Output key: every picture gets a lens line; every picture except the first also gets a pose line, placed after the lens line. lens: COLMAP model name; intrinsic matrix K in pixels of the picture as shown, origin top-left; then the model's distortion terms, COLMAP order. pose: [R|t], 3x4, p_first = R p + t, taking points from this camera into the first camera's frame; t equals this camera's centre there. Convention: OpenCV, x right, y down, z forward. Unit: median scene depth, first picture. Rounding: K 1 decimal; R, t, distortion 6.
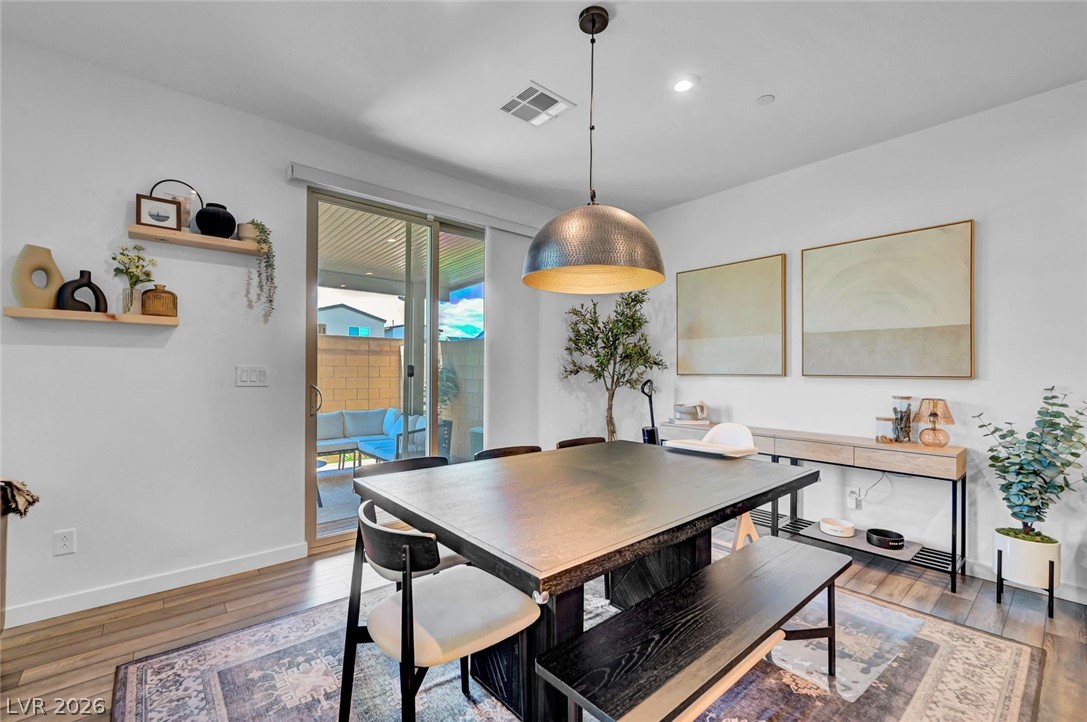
lens RADIAL K [[460.0, 0, 546.2], [0, 460.0, 371.1], [0, 0, 1]] dist [-0.000808, 0.002460]
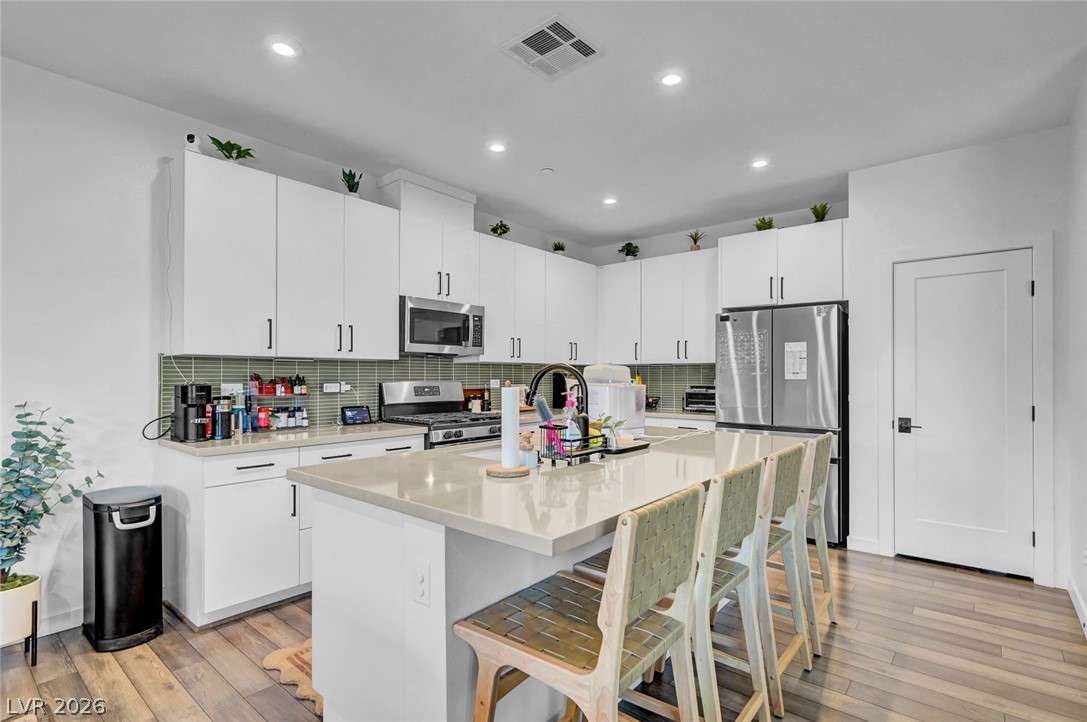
lens RADIAL K [[523.8, 0, 554.1], [0, 523.8, 377.0], [0, 0, 1]] dist [0.005022, 0.000870]
pose [[-0.171158, -0.010209, 0.985191, -0.058222], [0.000306, 0.999946, 0.010415, -0.024966], [-0.985243, 0.002084, -0.171146, 0.177626]]
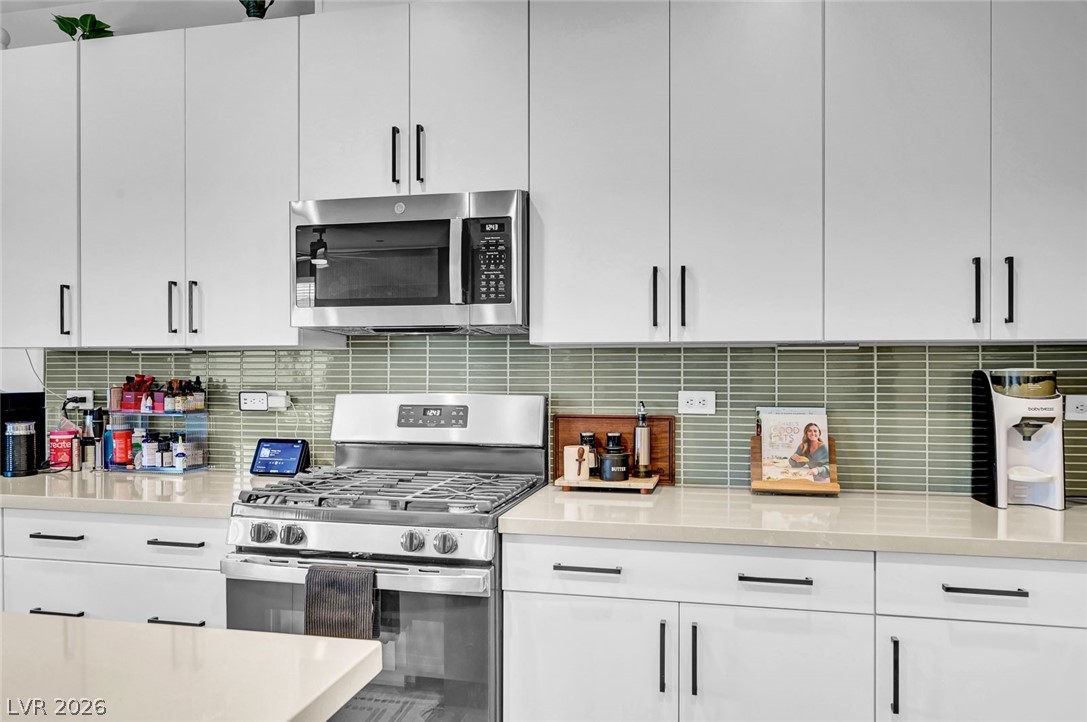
lens RADIAL K [[758.5, 0, 547.2], [0, 758.5, 369.8], [0, 0, 1]] dist [0.004618, -0.000547]
pose [[0.804413, -0.009288, 0.593998, 1.155356], [0.007101, 0.999957, 0.006019, -0.030394], [-0.594028, -0.000623, 0.804444, -0.615096]]
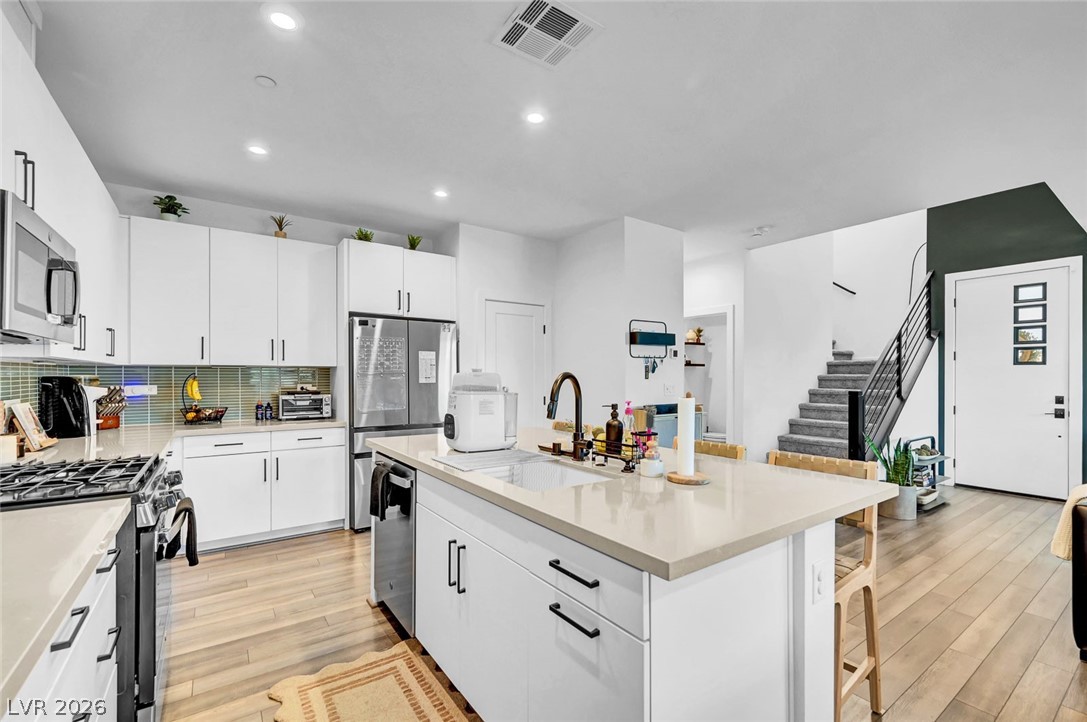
lens RADIAL K [[460.0, 0, 551.5], [0, 460.0, 376.6], [0, 0, 1]] dist [-0.000808, 0.002460]
pose [[-0.995028, -0.008815, 0.099205, 0.789768], [-0.008086, 0.999937, 0.007742, -0.039378], [-0.099267, 0.006902, -0.995037, 0.774081]]
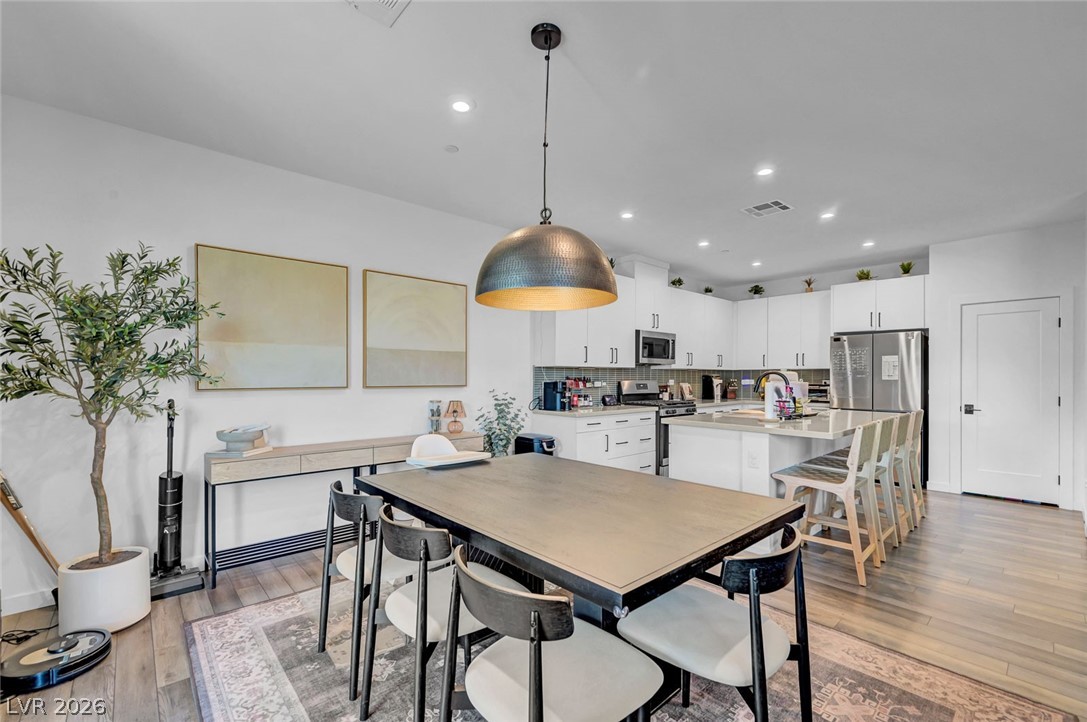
lens RADIAL K [[460.0, 0, 555.6], [0, 460.0, 381.4], [0, 0, 1]] dist [-0.000808, 0.002460]
pose [[-0.029584, -0.015938, 0.999435, -0.711646], [0.000460, 0.999873, 0.015959, -0.027839], [-0.999562, 0.000932, -0.029572, 0.801892]]
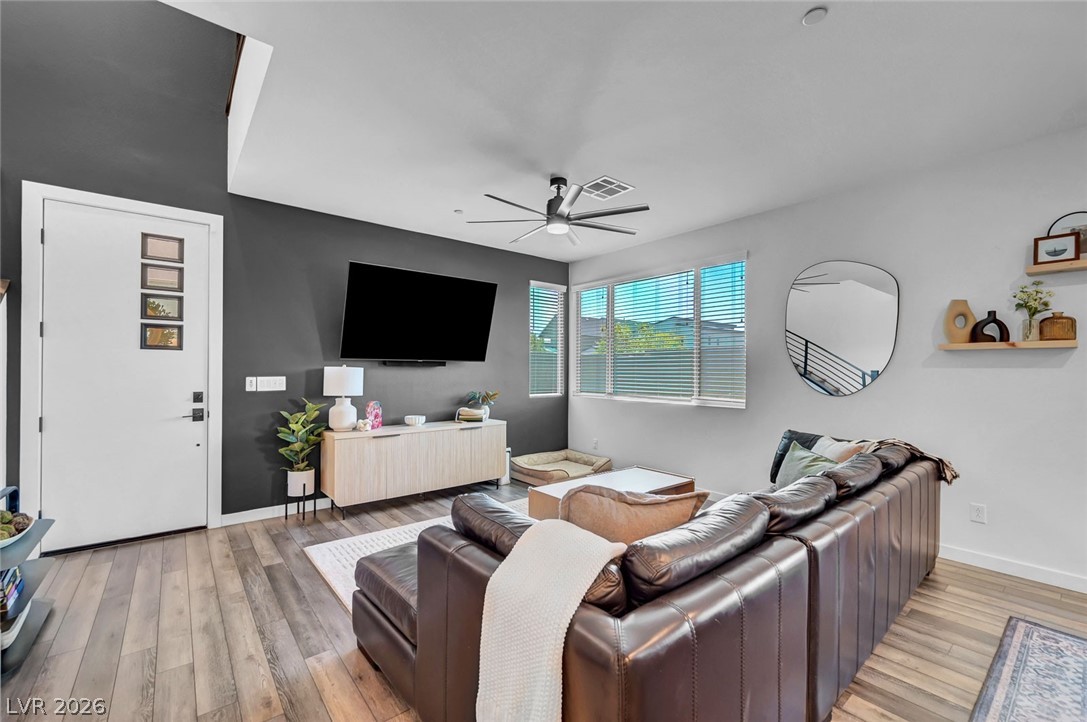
lens RADIAL K [[460.0, 0, 547.2], [0, 460.0, 366.4], [0, 0, 1]] dist [-0.000808, 0.002460]
pose [[-0.023265, -0.013844, -0.999633, 0.305910], [-0.007640, 0.999877, -0.013669, -0.029814], [0.999700, 0.007319, -0.023368, -0.211244]]
